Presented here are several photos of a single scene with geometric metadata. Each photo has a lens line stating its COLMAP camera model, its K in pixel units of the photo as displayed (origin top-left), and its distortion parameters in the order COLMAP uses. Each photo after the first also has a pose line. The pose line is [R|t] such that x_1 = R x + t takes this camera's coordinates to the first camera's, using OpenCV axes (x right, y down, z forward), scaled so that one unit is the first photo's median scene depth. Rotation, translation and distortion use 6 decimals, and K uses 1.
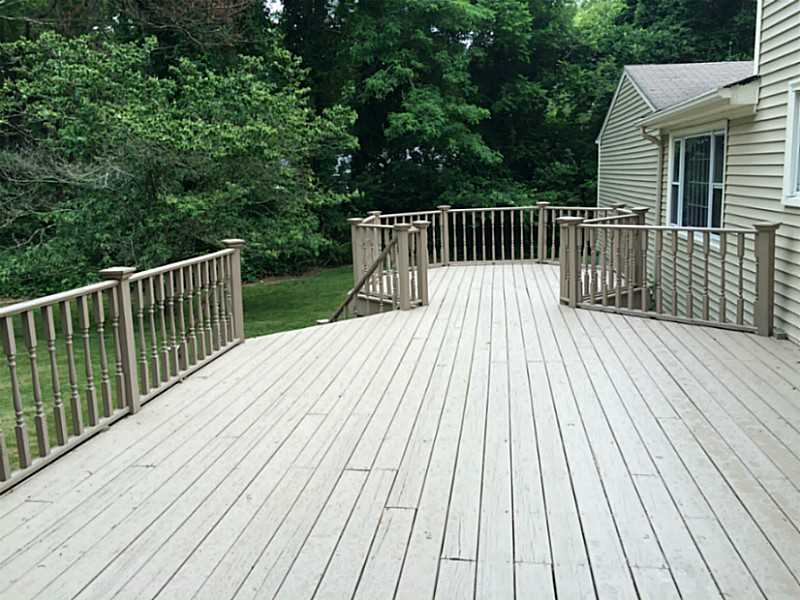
lens RADIAL K [[674.8, 0, 397.8], [0, 674.8, 300.5], [0, 0, 1]] dist [0.053179, -0.003449]
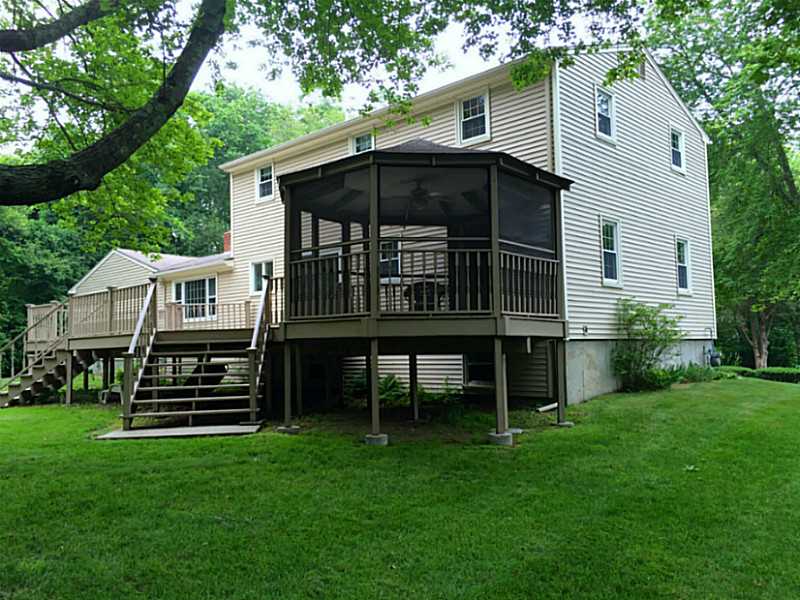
lens RADIAL K [[674.8, 0, 397.8], [0, 674.8, 300.5], [0, 0, 1]] dist [0.053179, -0.003449]
pose [[0.571854, 0.095279, 0.814803, -1.221672], [0.139287, 0.967534, -0.210895, 0.485814], [-0.808444, 0.234093, 0.540017, -0.967804]]
